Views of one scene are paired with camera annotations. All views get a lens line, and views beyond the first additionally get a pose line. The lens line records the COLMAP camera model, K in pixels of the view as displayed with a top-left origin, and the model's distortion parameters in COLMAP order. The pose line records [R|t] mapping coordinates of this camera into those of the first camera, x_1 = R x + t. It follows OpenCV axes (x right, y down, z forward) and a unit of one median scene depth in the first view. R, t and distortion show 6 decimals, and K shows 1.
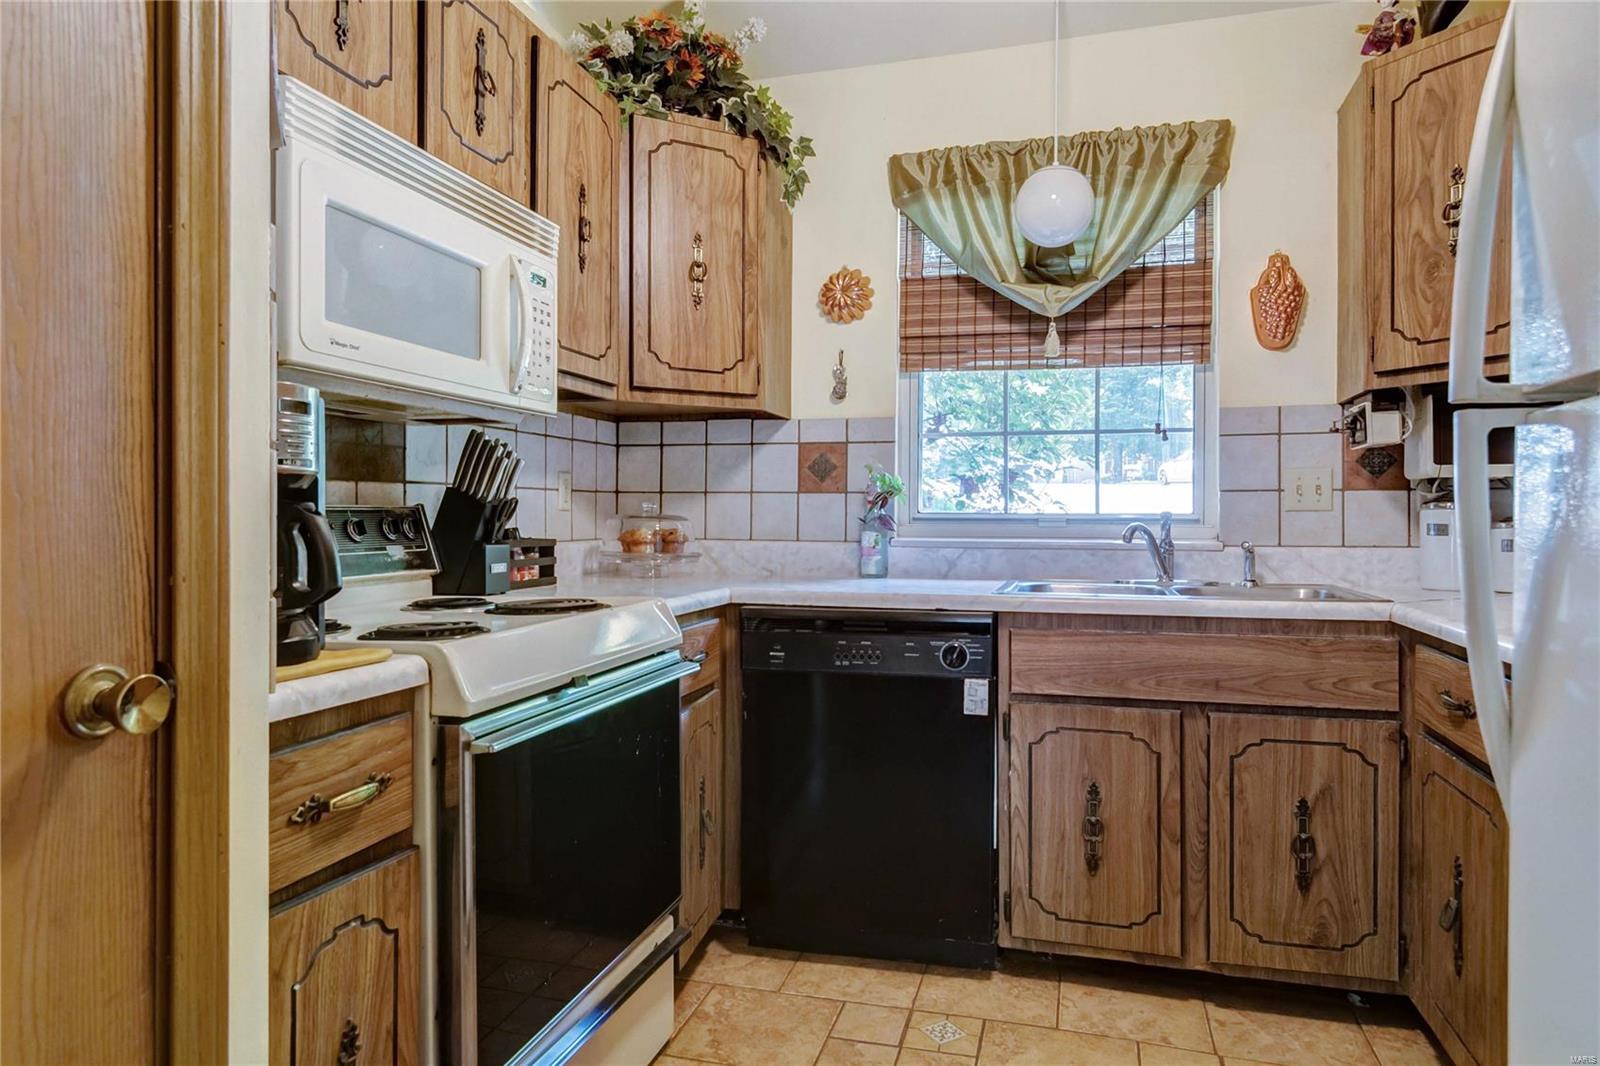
lens RADIAL K [[975.7, 0, 800.0], [0, 975.7, 533.0], [0, 0, 1]] dist [0.019729, -0.026108]
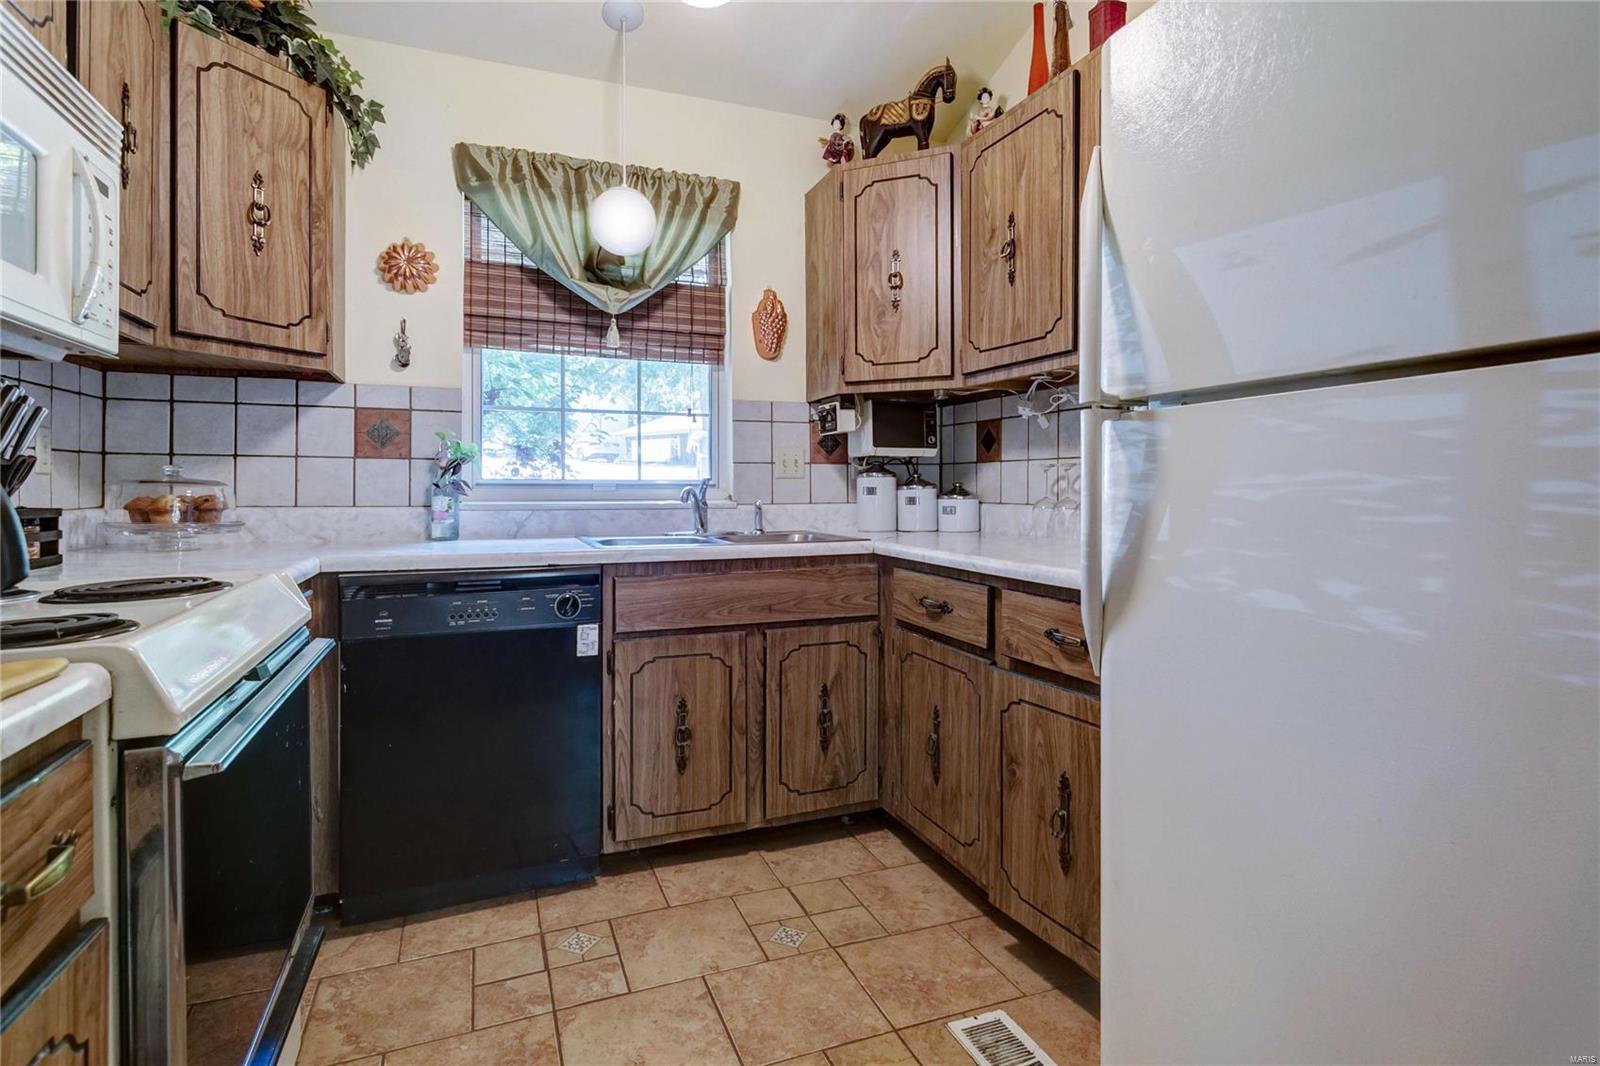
lens RADIAL K [[802.2, 0, 801.7], [0, 802.2, 495.7], [0, 0, 1]] dist [0.001023, -0.002160]
pose [[0.790708, -0.008887, 0.612130, -0.184264], [0.011074, 0.999939, 0.000211, 0.002532], [-0.612094, 0.006612, 0.790757, 0.104543]]
